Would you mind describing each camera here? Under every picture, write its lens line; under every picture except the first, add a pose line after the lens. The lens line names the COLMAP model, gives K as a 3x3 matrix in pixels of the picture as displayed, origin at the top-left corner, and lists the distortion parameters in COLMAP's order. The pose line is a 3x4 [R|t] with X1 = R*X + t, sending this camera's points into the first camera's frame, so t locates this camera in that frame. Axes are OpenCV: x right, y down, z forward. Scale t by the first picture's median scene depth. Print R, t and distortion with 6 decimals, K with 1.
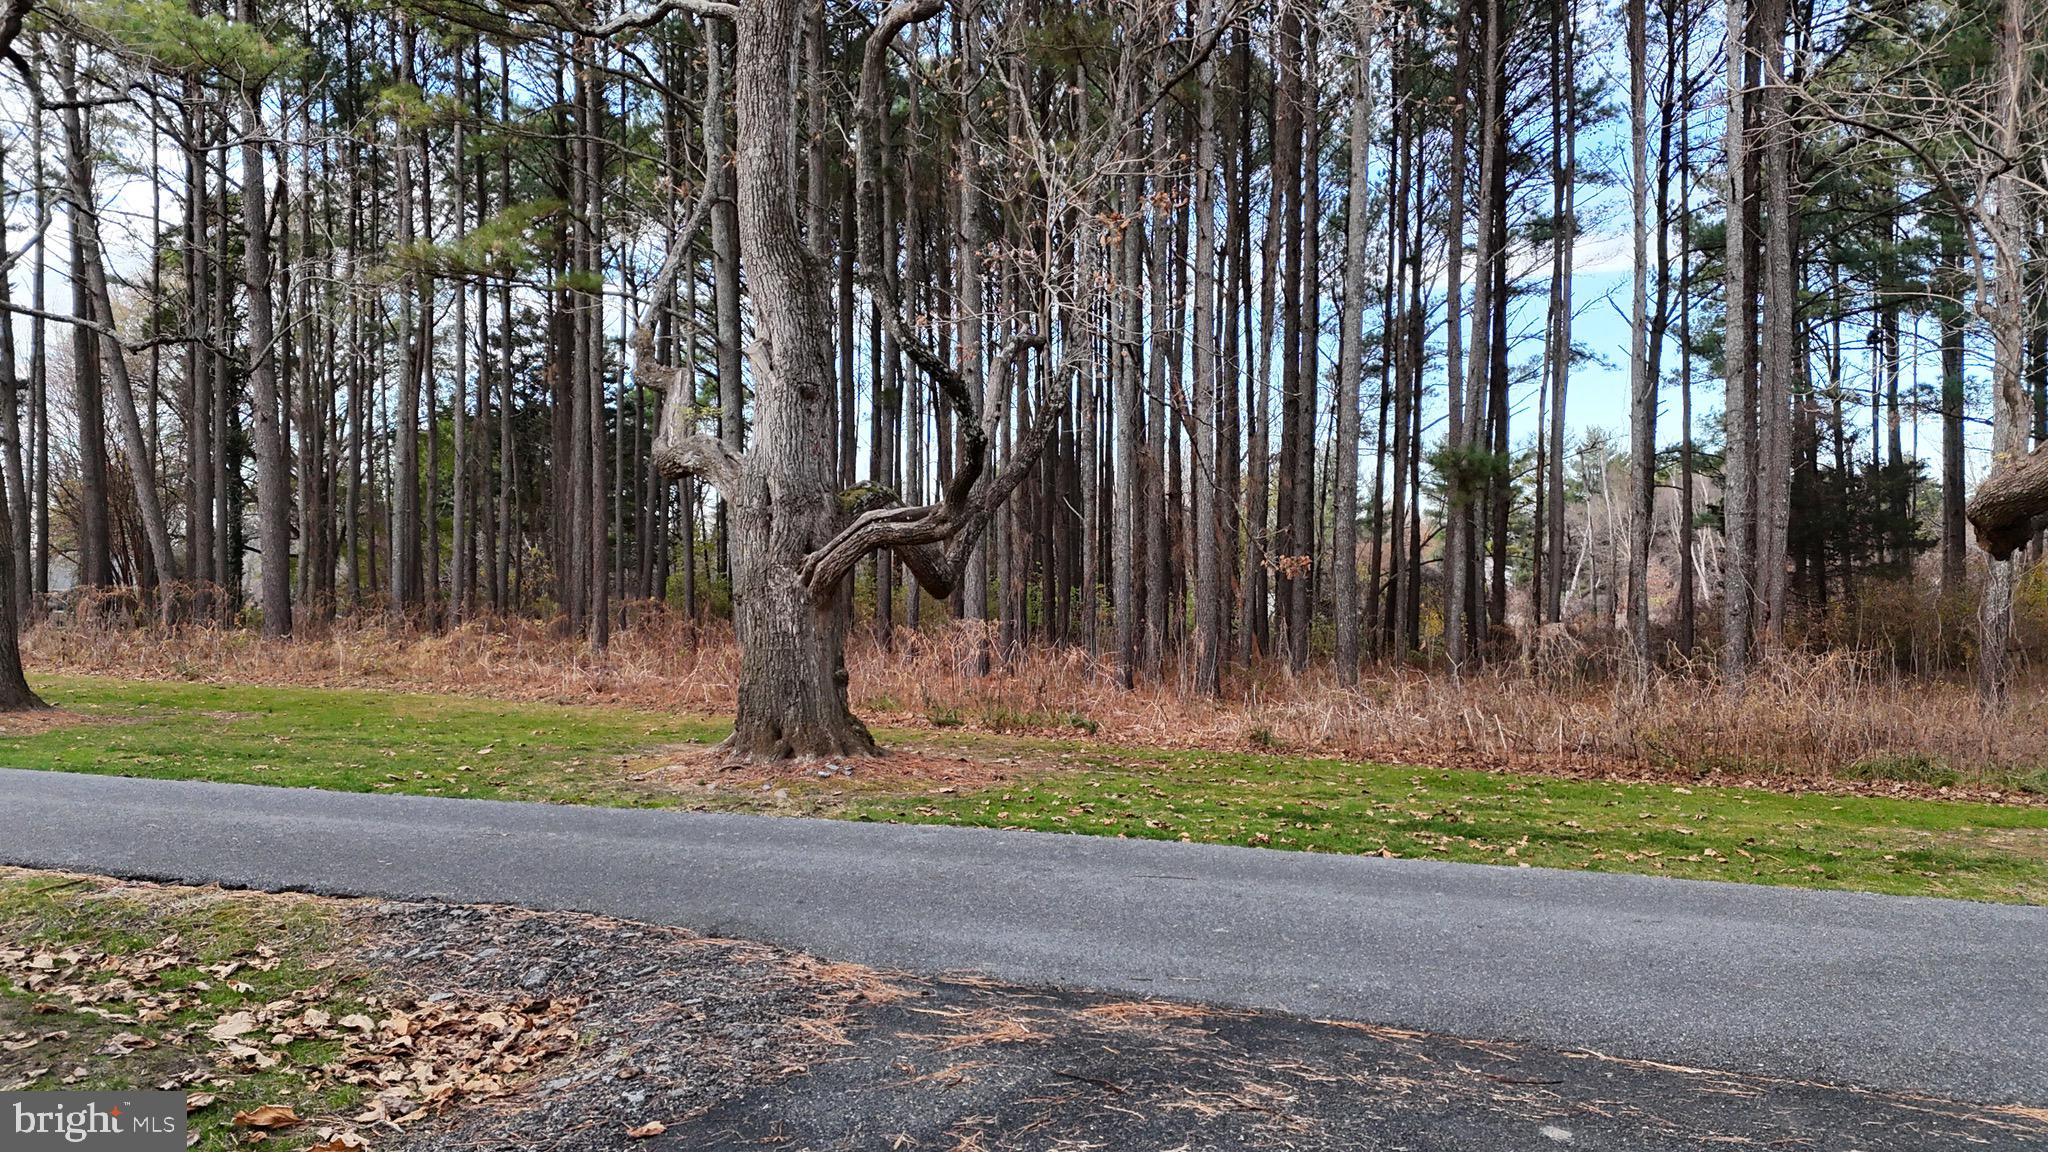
lens RADIAL K [[1490.6, 0, 1024.9], [0, 1490.6, 571.9], [0, 0, 1]] dist [0.084289, -0.075081]
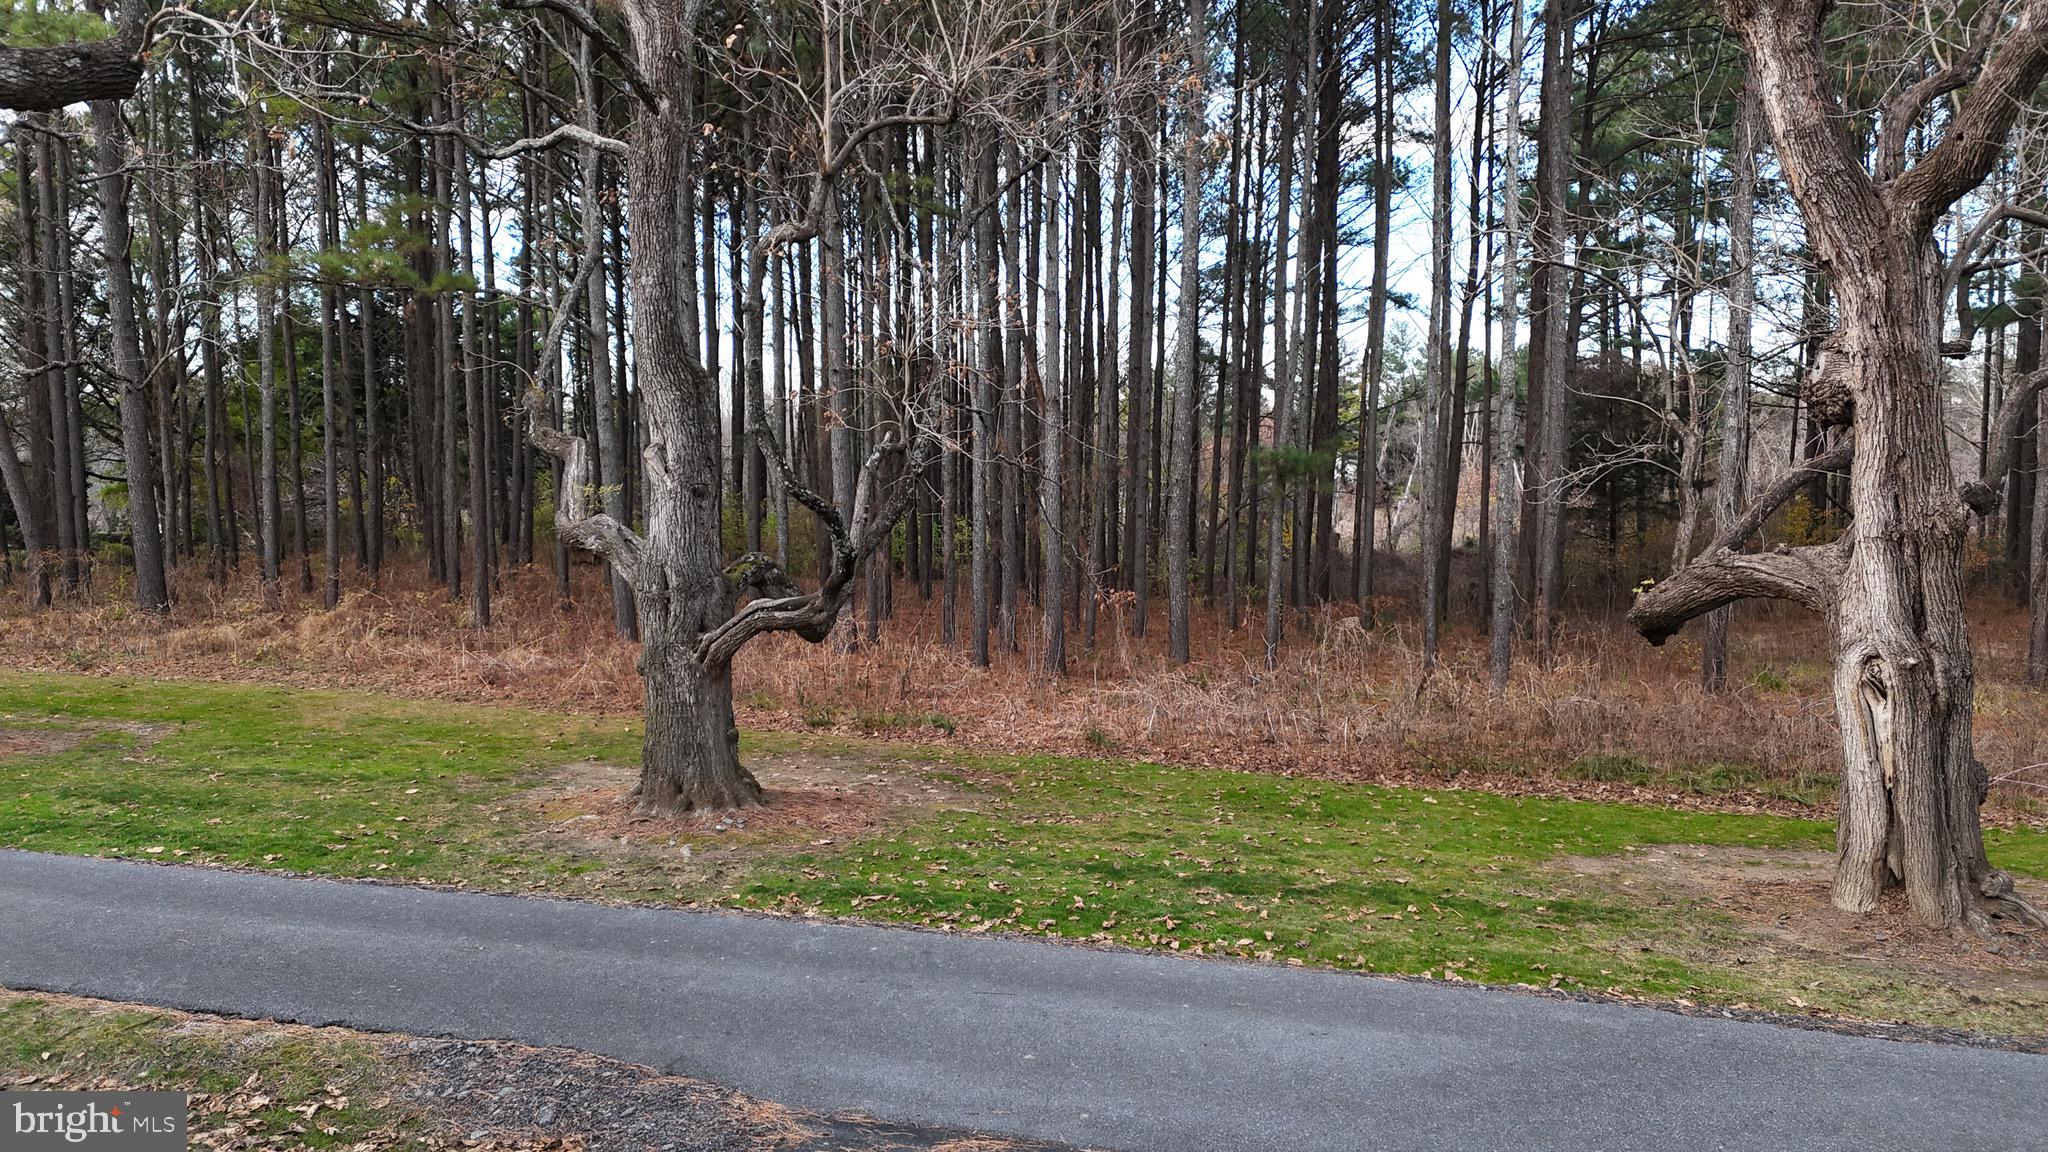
lens RADIAL K [[1490.6, 0, 1024.9], [0, 1490.6, 571.9], [0, 0, 1]] dist [0.084289, -0.075081]
pose [[0.995759, -0.008505, 0.091603, -0.000849], [0.001026, 0.996682, 0.081386, -0.159140], [-0.091991, -0.080946, 0.992464, -0.183929]]
